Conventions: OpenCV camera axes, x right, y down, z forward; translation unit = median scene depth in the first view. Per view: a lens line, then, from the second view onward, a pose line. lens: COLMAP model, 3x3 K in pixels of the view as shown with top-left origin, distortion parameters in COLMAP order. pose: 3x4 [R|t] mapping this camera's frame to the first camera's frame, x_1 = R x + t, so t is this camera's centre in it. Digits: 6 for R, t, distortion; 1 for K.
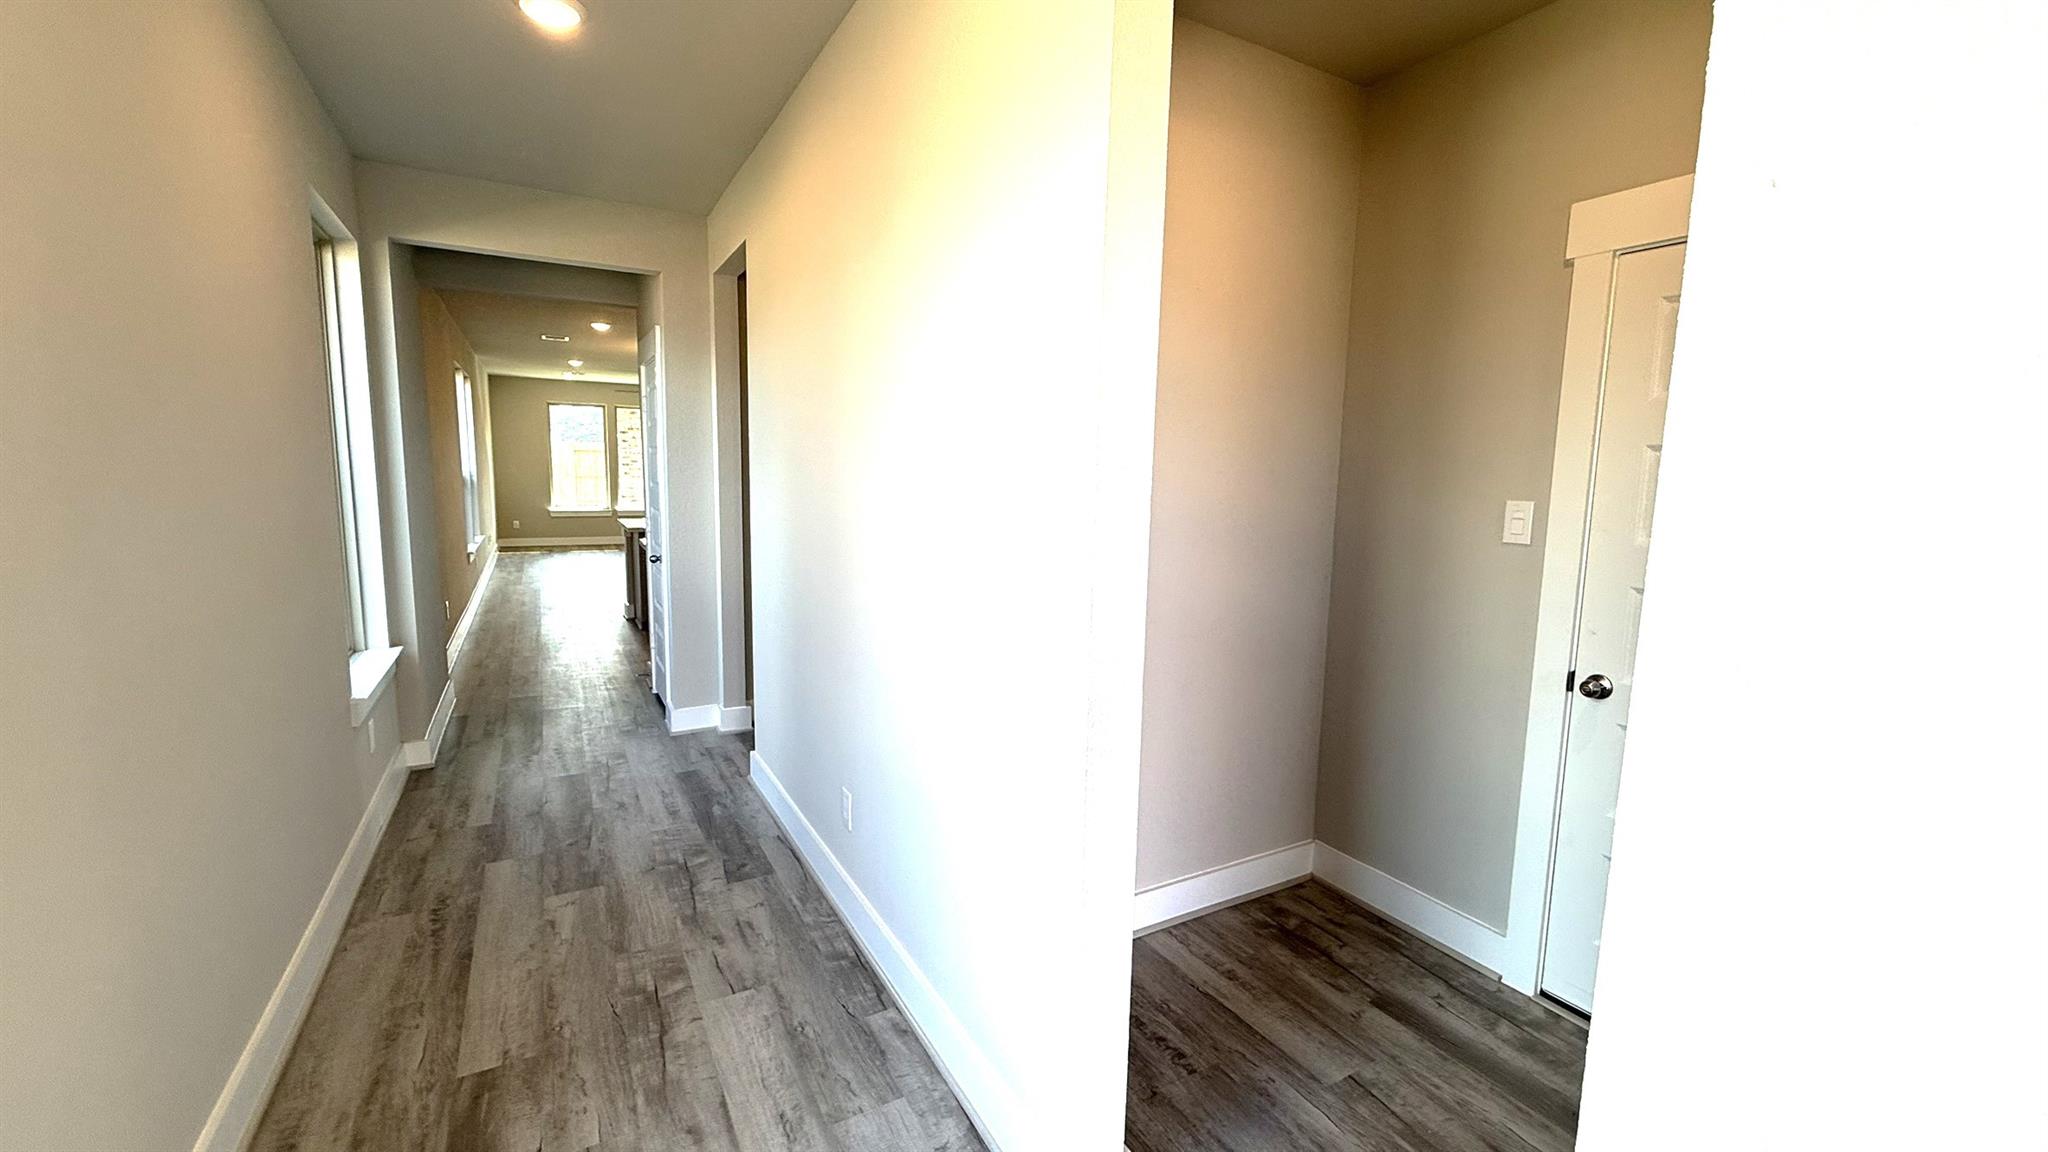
lens RADIAL K [[812.8, 0, 1019.0], [0, 812.8, 572.9], [0, 0, 1]] dist [0.000443, -0.000187]
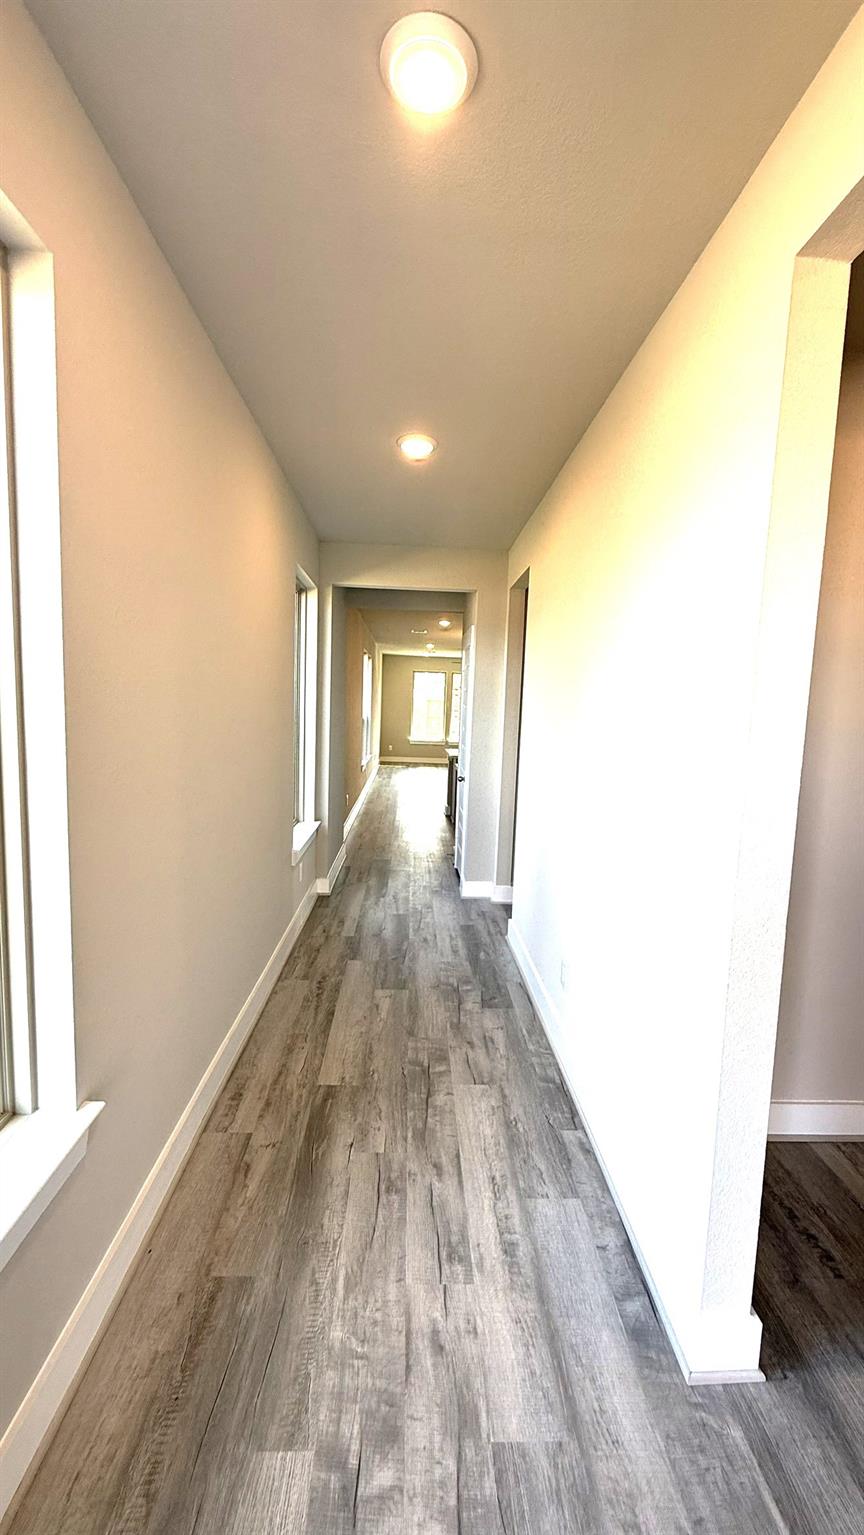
lens RADIAL K [[609.2, 0, 432.0], [0, 609.2, 767.5], [0, 0, 1]] dist [0.000443, -0.000187]
pose [[0.881291, 0.056250, -0.469214, 0.041487], [-0.074251, 0.997040, -0.019933, -0.015275], [0.466704, 0.052406, 0.882859, -0.022261]]
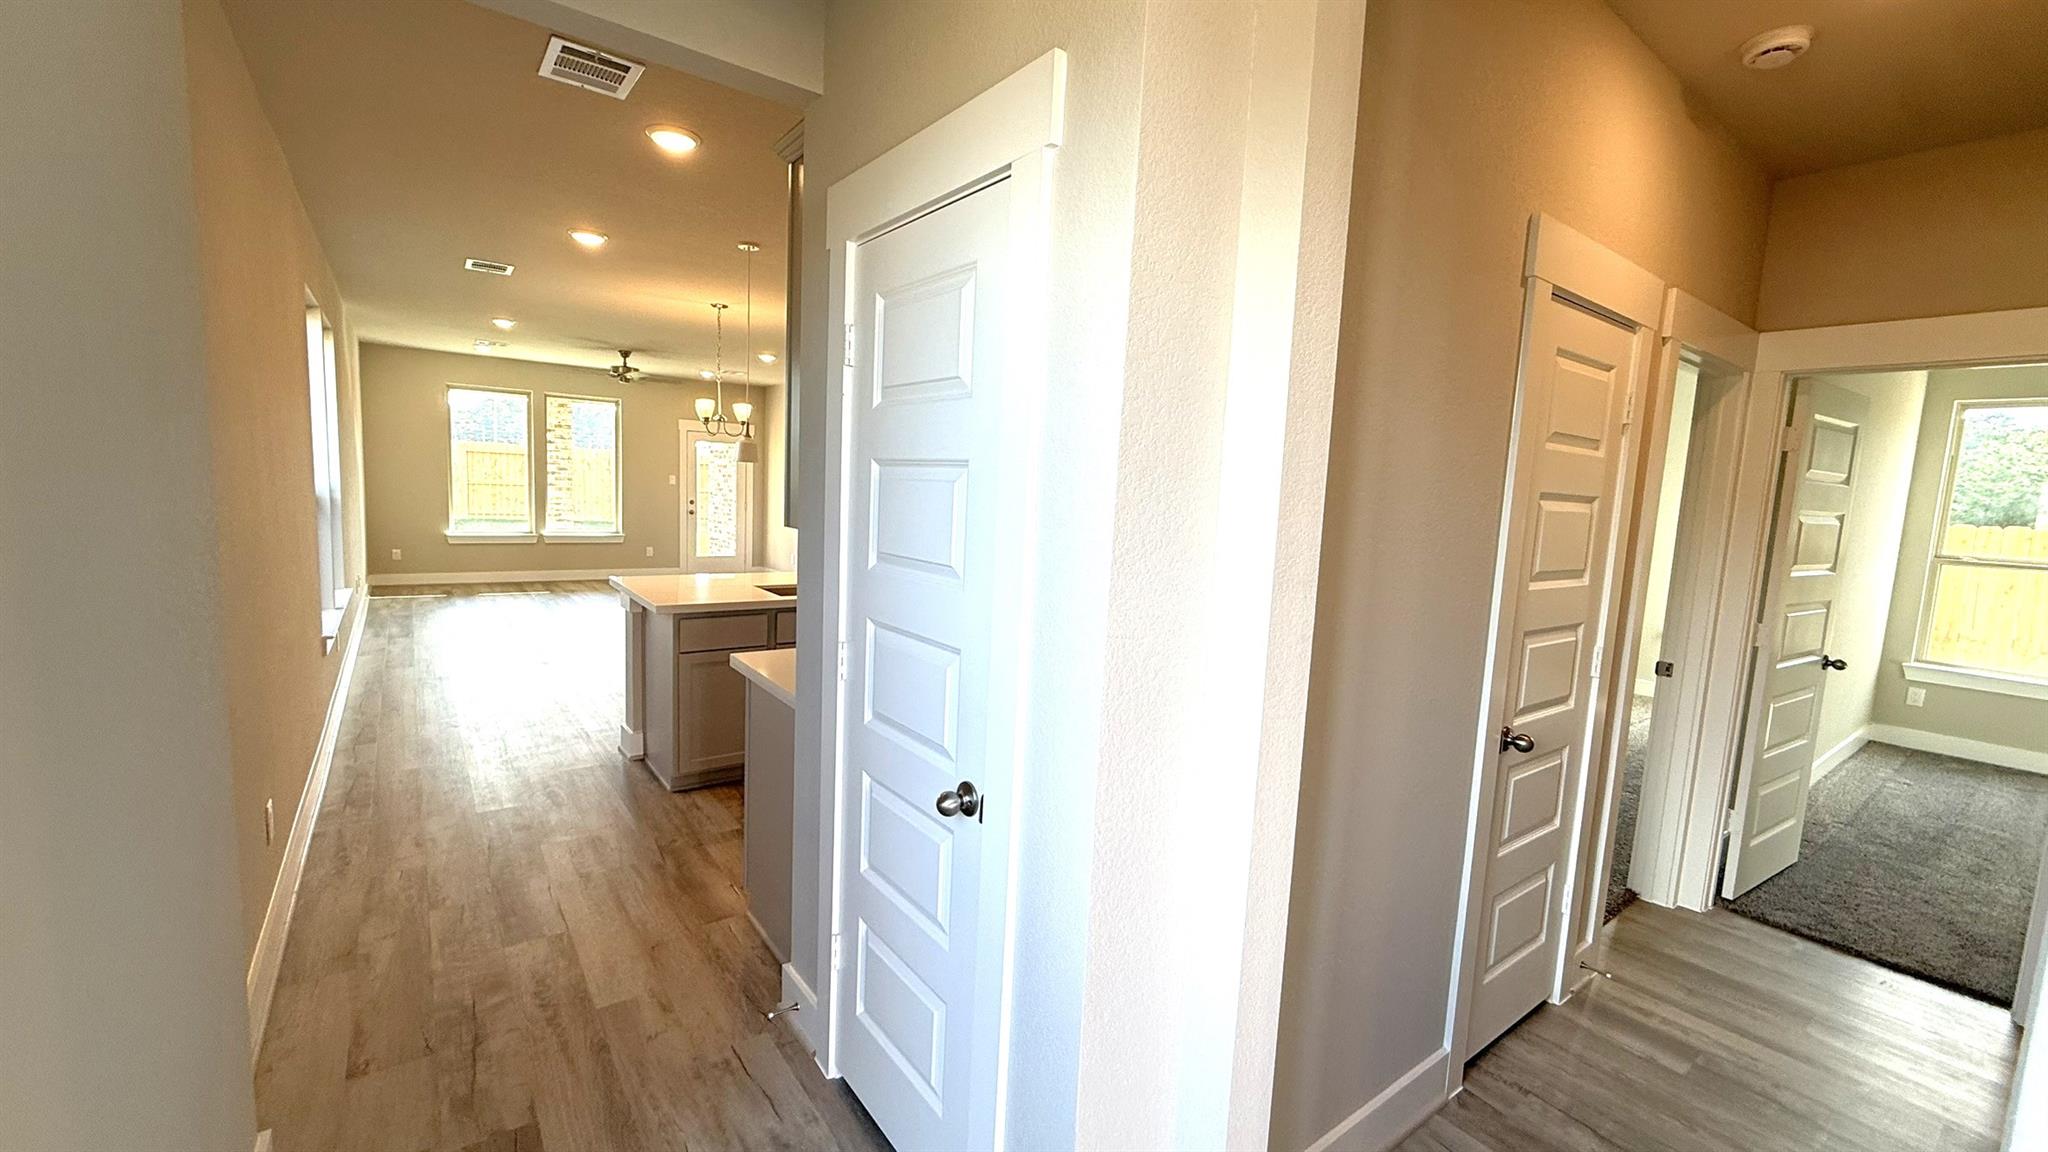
lens RADIAL K [[812.8, 0, 1019.0], [0, 812.8, 572.9], [0, 0, 1]] dist [0.000443, -0.000187]
pose [[0.993321, 0.011884, 0.114771, -0.612106], [-0.010001, 0.999806, -0.016969, -0.140101], [-0.114951, 0.015708, 0.993247, 0.892148]]
